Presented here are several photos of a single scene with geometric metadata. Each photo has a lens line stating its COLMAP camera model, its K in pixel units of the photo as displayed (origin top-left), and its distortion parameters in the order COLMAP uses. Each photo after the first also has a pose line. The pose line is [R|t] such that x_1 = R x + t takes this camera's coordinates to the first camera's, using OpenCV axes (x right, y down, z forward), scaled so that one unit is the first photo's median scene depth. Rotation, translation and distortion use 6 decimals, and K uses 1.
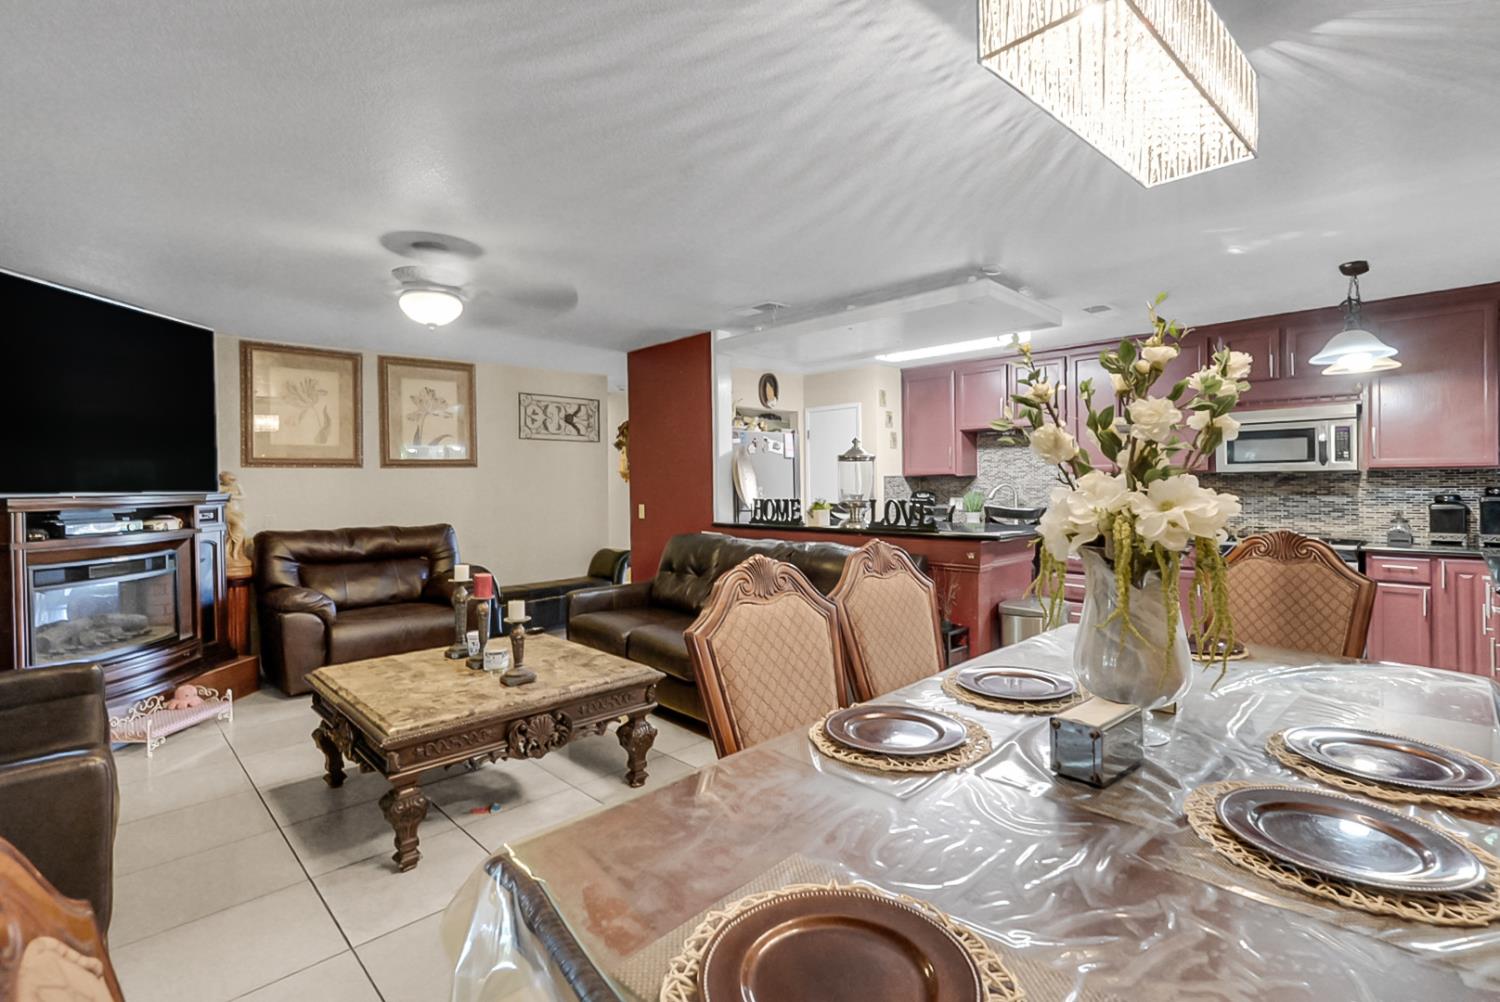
lens RADIAL K [[693.8, 0, 753.1], [0, 693.8, 481.3], [0, 0, 1]] dist [-0.013390, 0.002115]
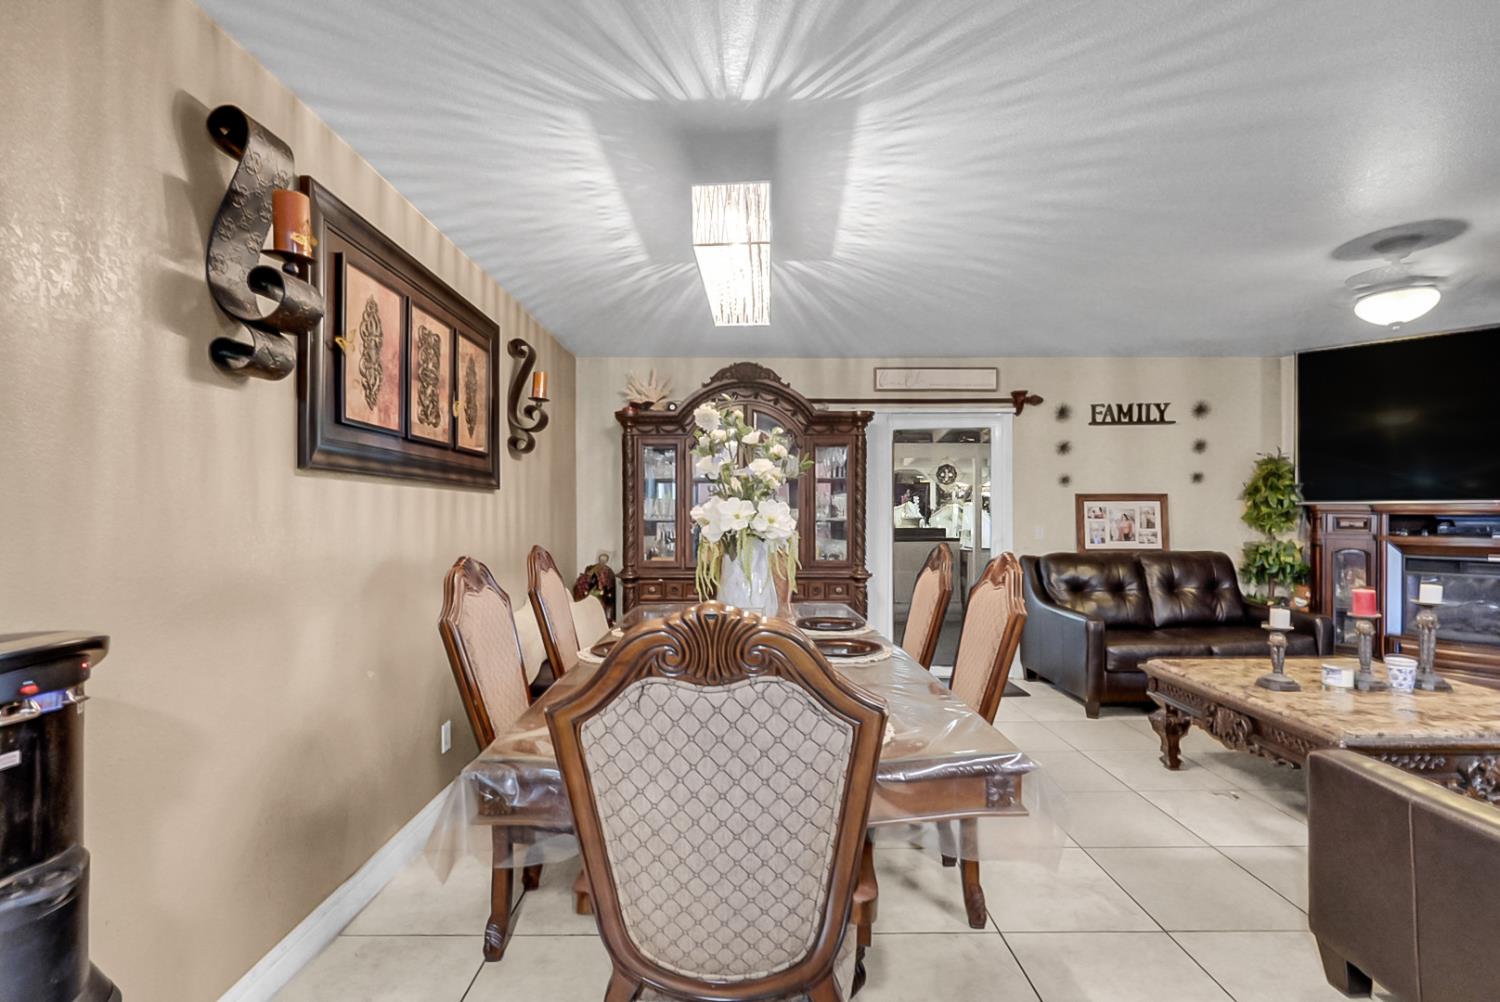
lens RADIAL K [[668.8, 0, 745.3], [0, 668.8, 504.7], [0, 0, 1]] dist [-0.016689, 0.002247]
pose [[-0.699380, 0.008162, -0.714704, 0.399107], [0.013395, 0.999909, -0.001688, 0.005046], [0.714625, -0.010754, -0.699425, 0.495106]]
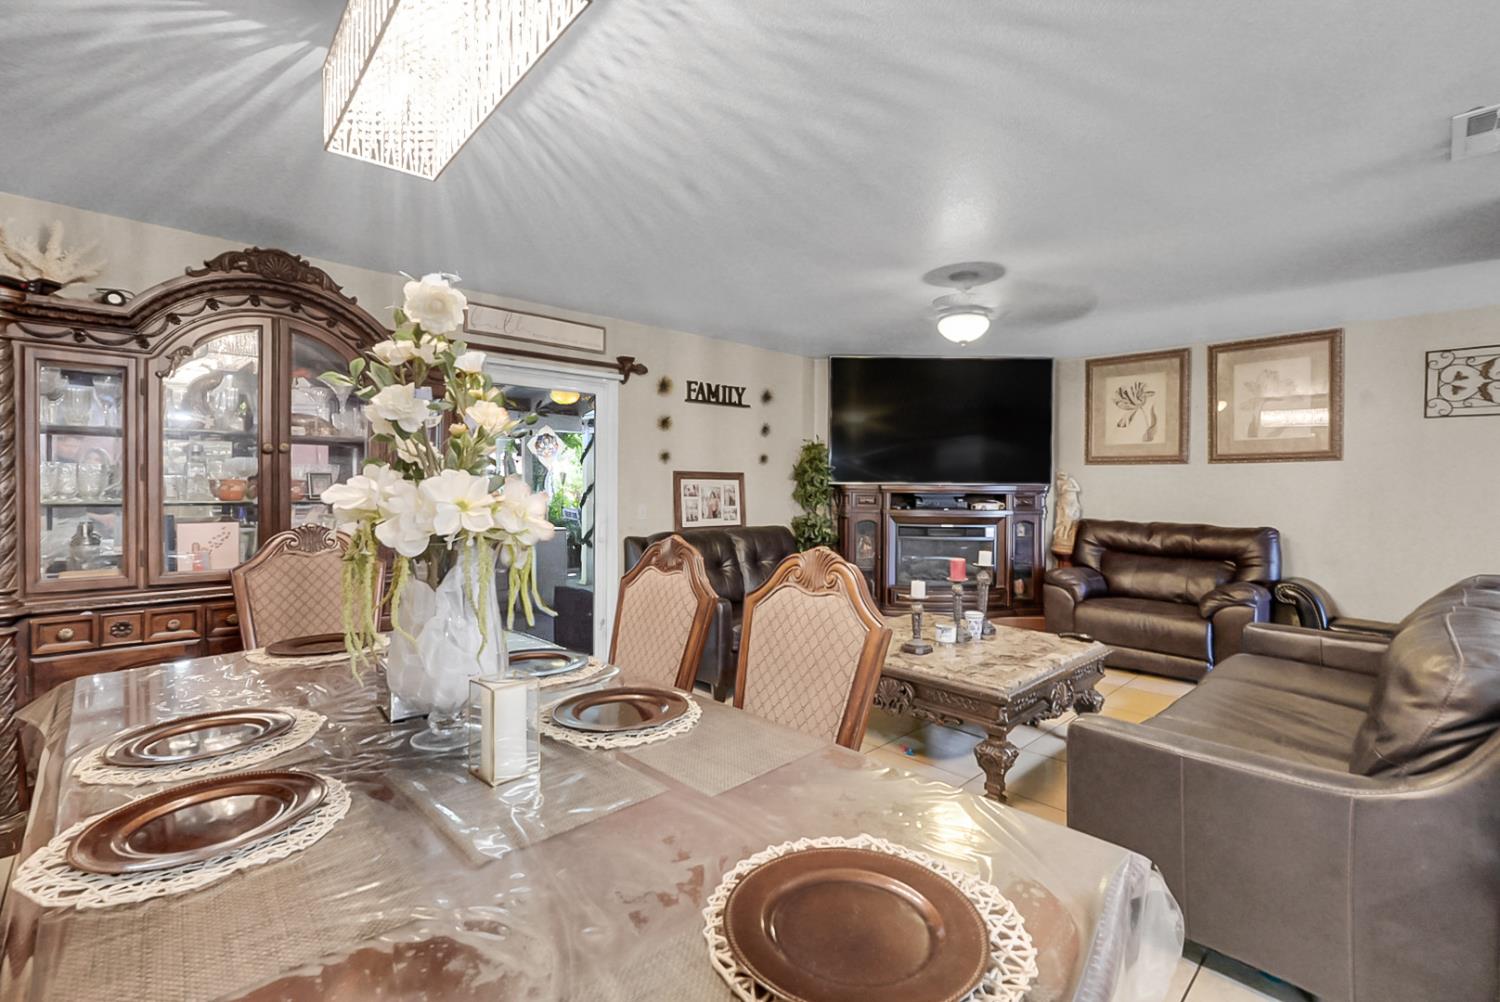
lens RADIAL K [[668.8, 0, 754.1], [0, 668.8, 492.3], [0, 0, 1]] dist [-0.016689, 0.002247]
pose [[-0.006075, 0.024847, -0.999673, 0.333953], [-0.005465, 0.999676, 0.024880, 0.000980], [0.999967, 0.005614, -0.005937, 0.325660]]
